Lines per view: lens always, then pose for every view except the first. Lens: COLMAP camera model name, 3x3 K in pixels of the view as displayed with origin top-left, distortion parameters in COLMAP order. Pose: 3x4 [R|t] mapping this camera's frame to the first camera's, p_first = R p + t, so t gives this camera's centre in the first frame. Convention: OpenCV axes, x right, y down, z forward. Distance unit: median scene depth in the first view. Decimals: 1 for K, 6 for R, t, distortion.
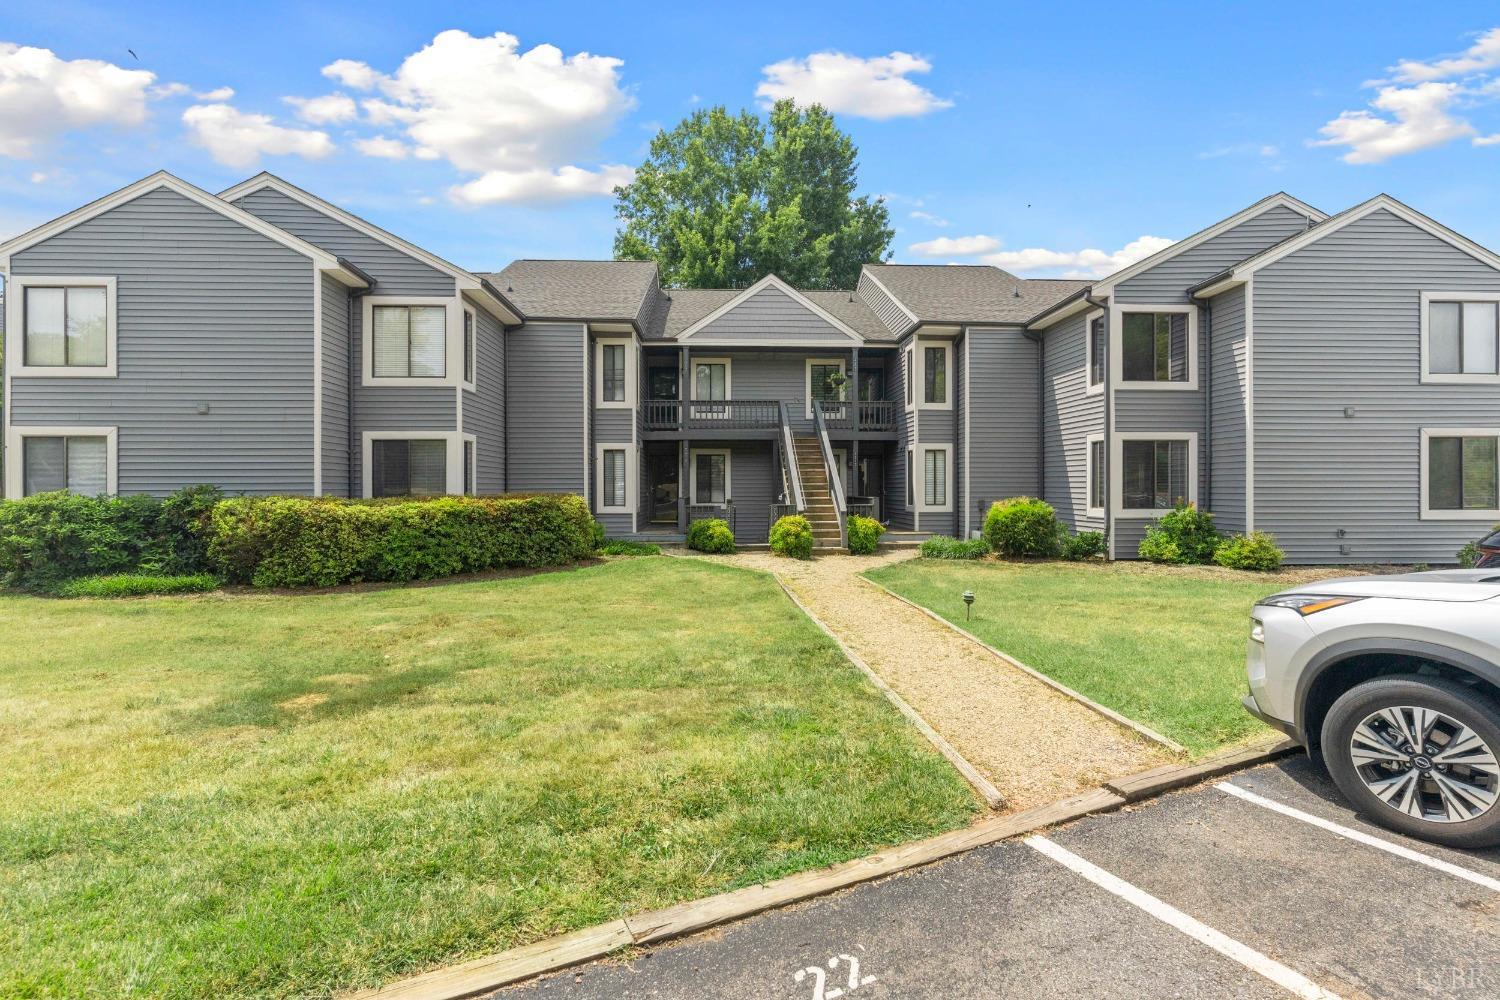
lens RADIAL K [[721.4, 0, 748.0], [0, 721.4, 488.4], [0, 0, 1]] dist [0.003154, 0.000794]
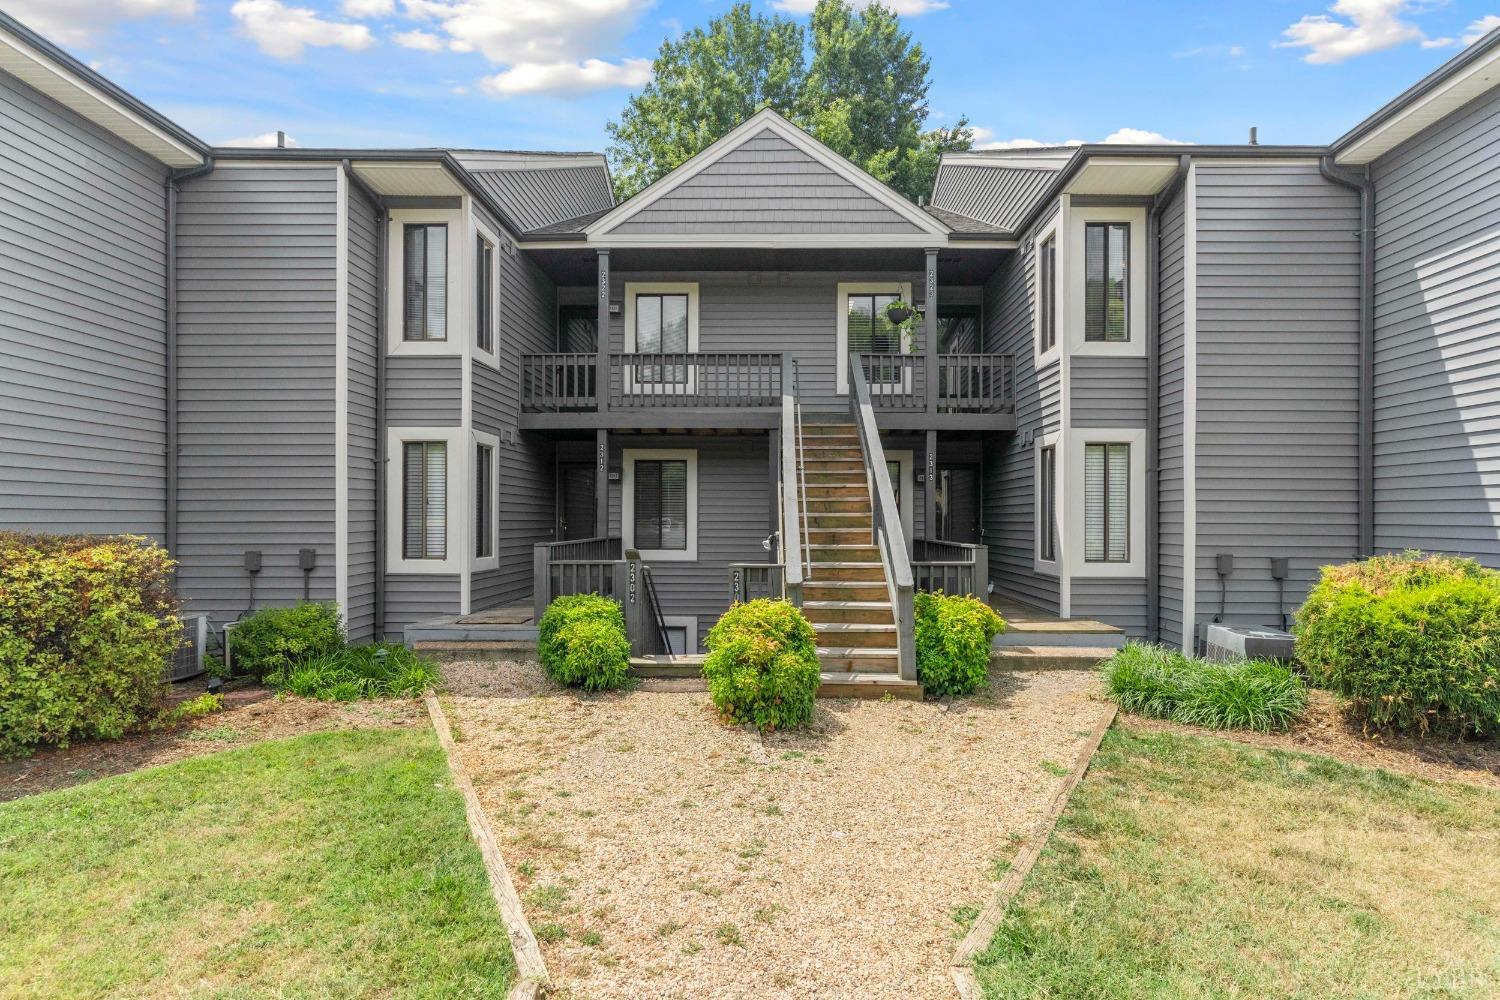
lens RADIAL K [[748.6, 0, 757.7], [0, 748.6, 514.3], [0, 0, 1]] dist [0.002019, 0.000038]
pose [[0.997635, 0.005682, -0.068505, 0.067875], [-0.006145, 0.999960, -0.006550, -0.002980], [0.068465, 0.006956, 0.997629, 0.497664]]
